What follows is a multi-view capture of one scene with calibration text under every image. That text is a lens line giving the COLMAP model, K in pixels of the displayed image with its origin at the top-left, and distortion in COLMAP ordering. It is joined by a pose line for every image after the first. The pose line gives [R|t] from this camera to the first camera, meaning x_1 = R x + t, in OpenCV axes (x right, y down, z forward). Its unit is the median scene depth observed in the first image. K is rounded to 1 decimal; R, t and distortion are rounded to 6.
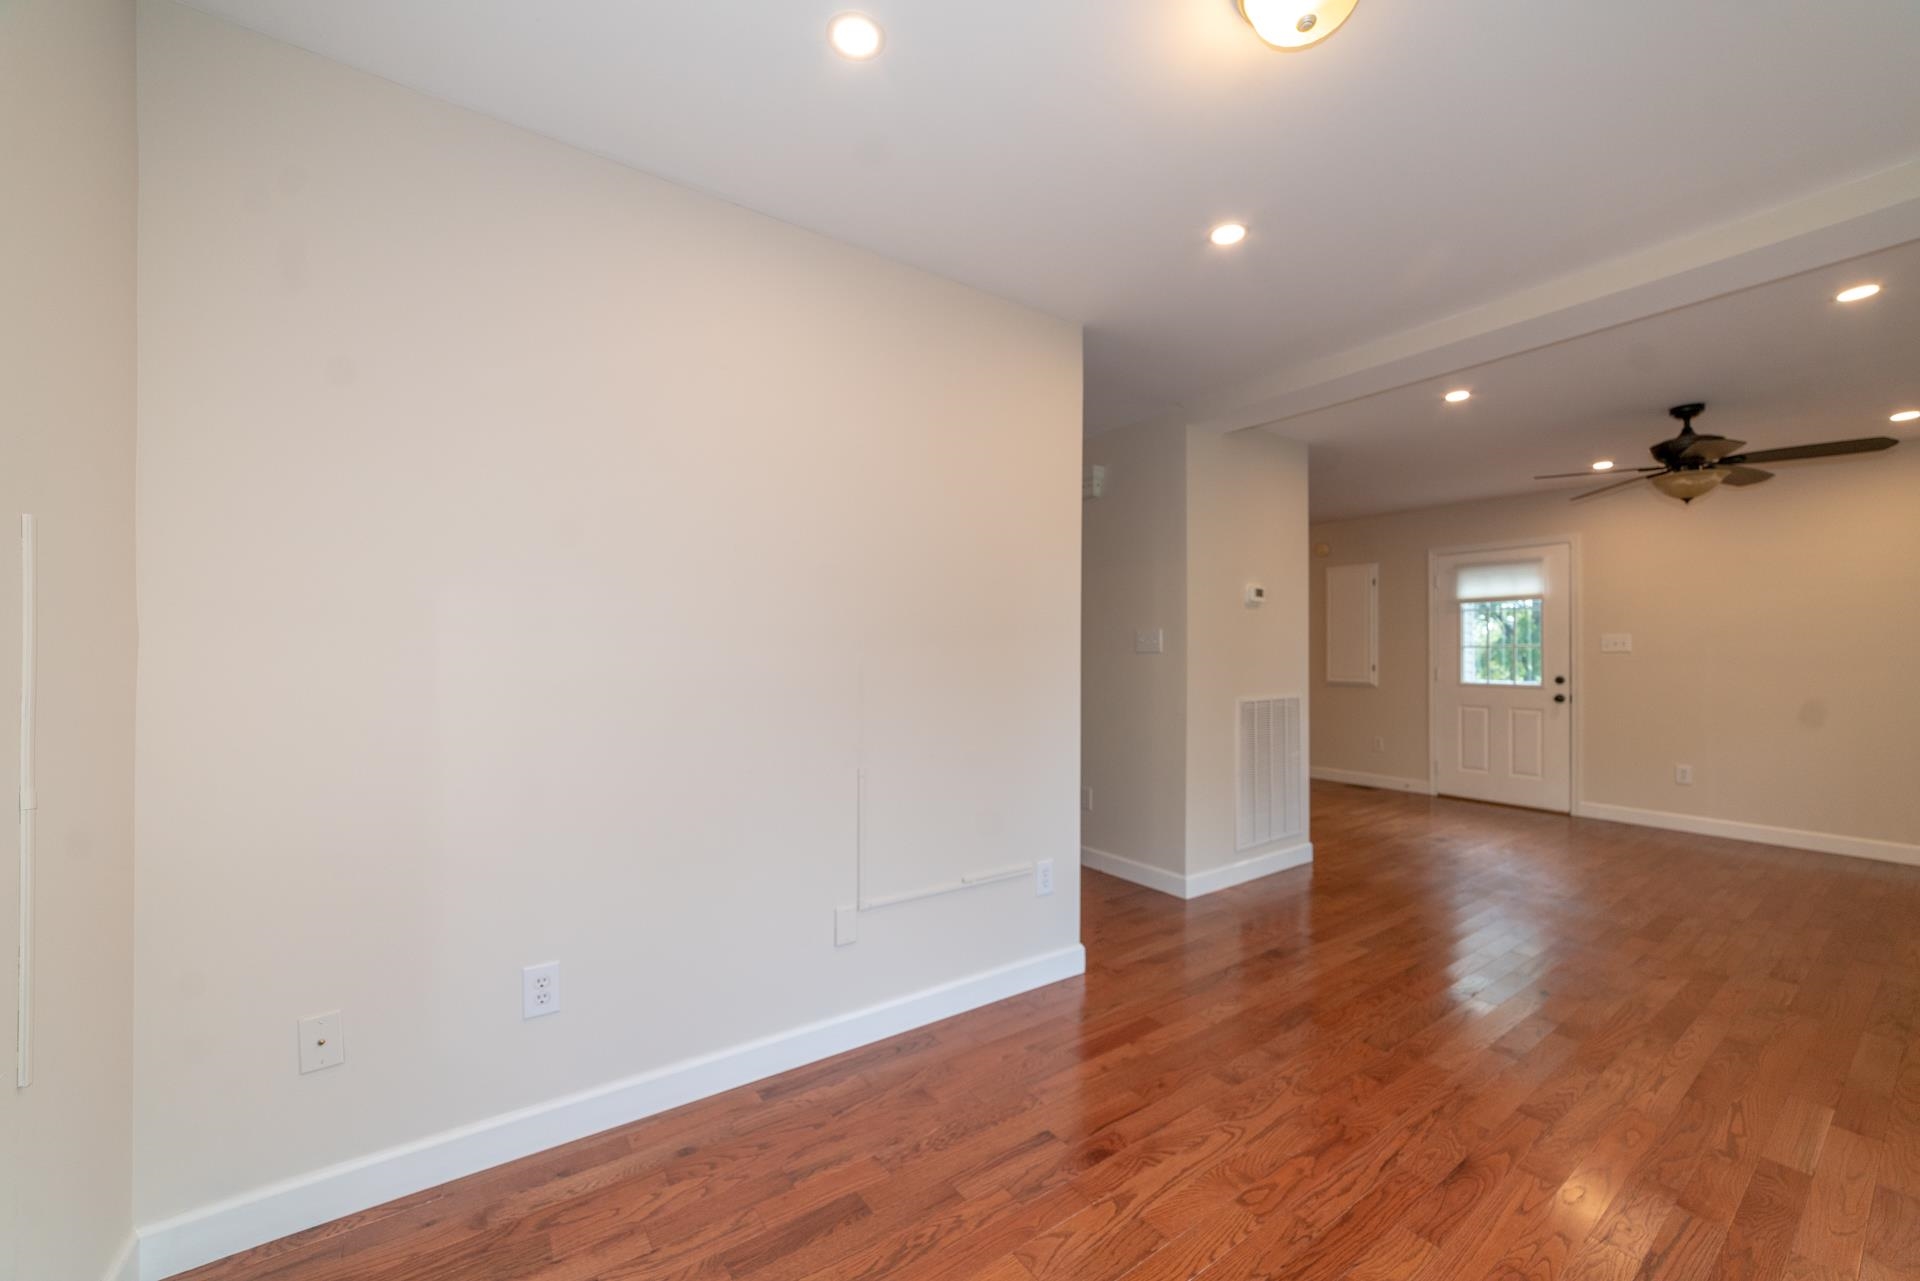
lens RADIAL K [[738.9, 0, 966.0], [0, 738.9, 648.9], [0, 0, 1]] dist [-0.022386, 0.007548]
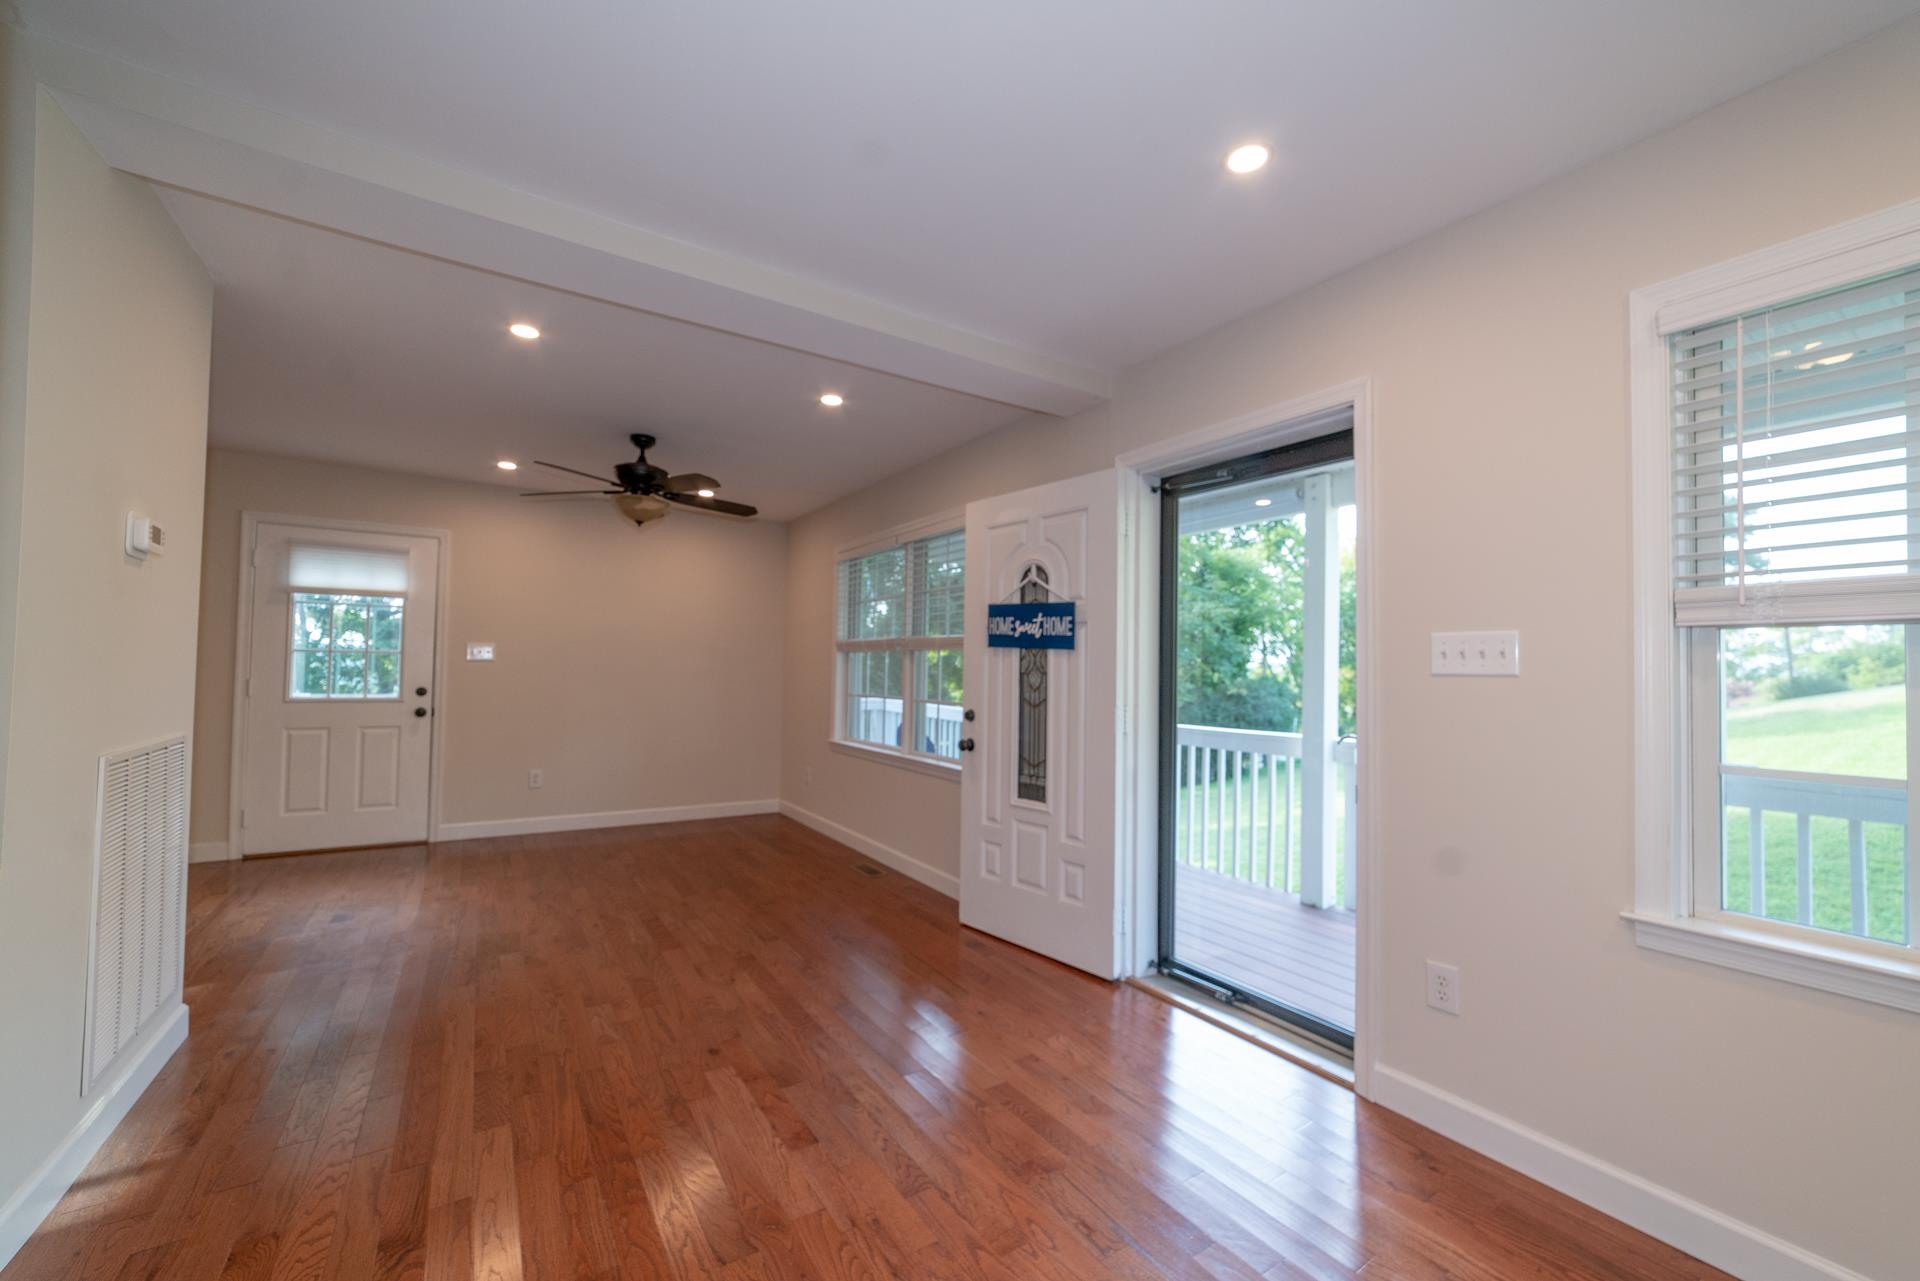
lens RADIAL K [[738.9, 0, 966.0], [0, 738.9, 648.9], [0, 0, 1]] dist [-0.022386, 0.007548]
pose [[0.037389, 0.031106, 0.998817, -0.045995], [-0.025009, 0.999231, -0.030183, 0.001577], [-0.998988, -0.023851, 0.038138, 0.314757]]
